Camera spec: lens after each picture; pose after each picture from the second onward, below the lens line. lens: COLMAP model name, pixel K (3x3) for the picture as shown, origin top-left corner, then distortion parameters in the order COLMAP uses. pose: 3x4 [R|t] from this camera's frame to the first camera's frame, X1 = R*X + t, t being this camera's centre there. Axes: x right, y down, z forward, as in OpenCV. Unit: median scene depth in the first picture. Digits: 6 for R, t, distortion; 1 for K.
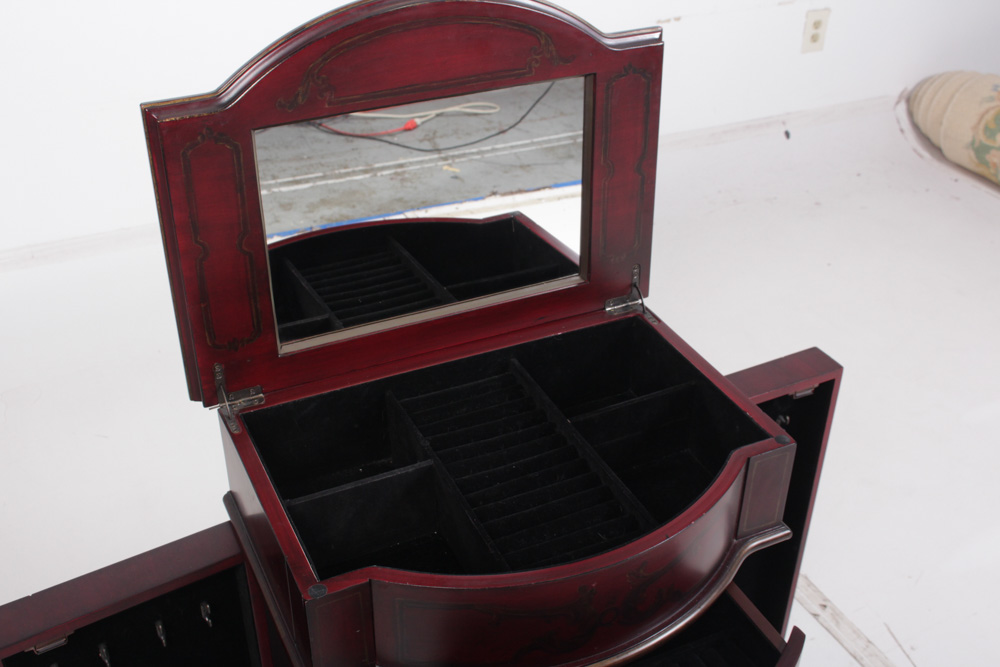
lens RADIAL K [[1138.7, 0, 500.0], [0, 1138.7, 333.5], [0, 0, 1]] dist [-0.085113, -0.000059]
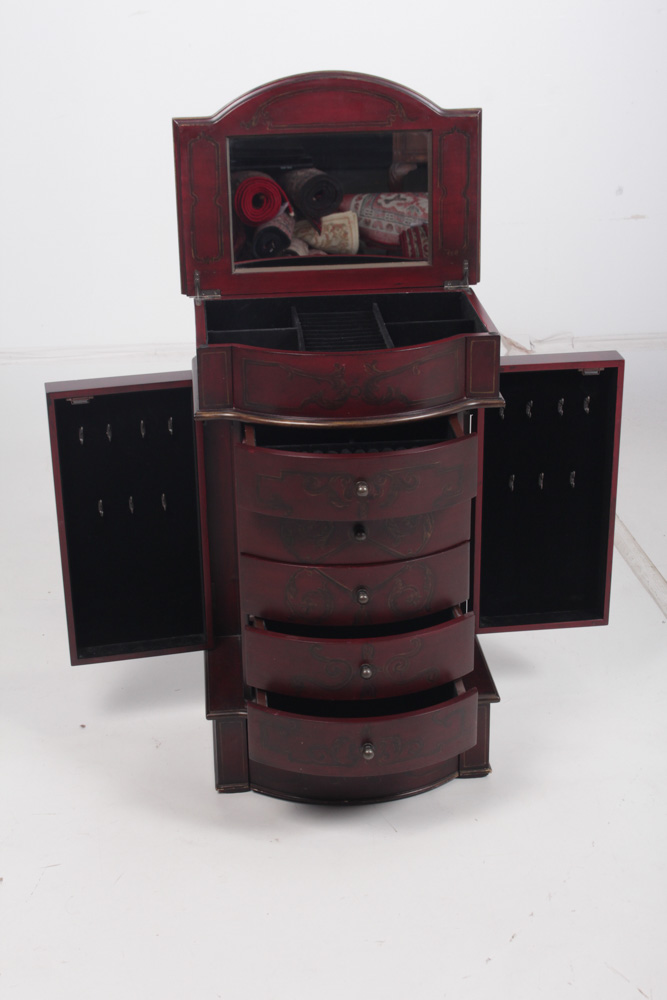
lens RADIAL K [[1566.5, 0, 333.5], [0, 1566.5, 500.0], [0, 0, 1]] dist [-0.054466, -0.047174]
pose [[0.938217, 0.112245, -0.327338, 0.799114], [-0.163797, 0.977302, -0.134356, 0.674071], [0.304828, 0.179672, 0.935307, -1.176024]]
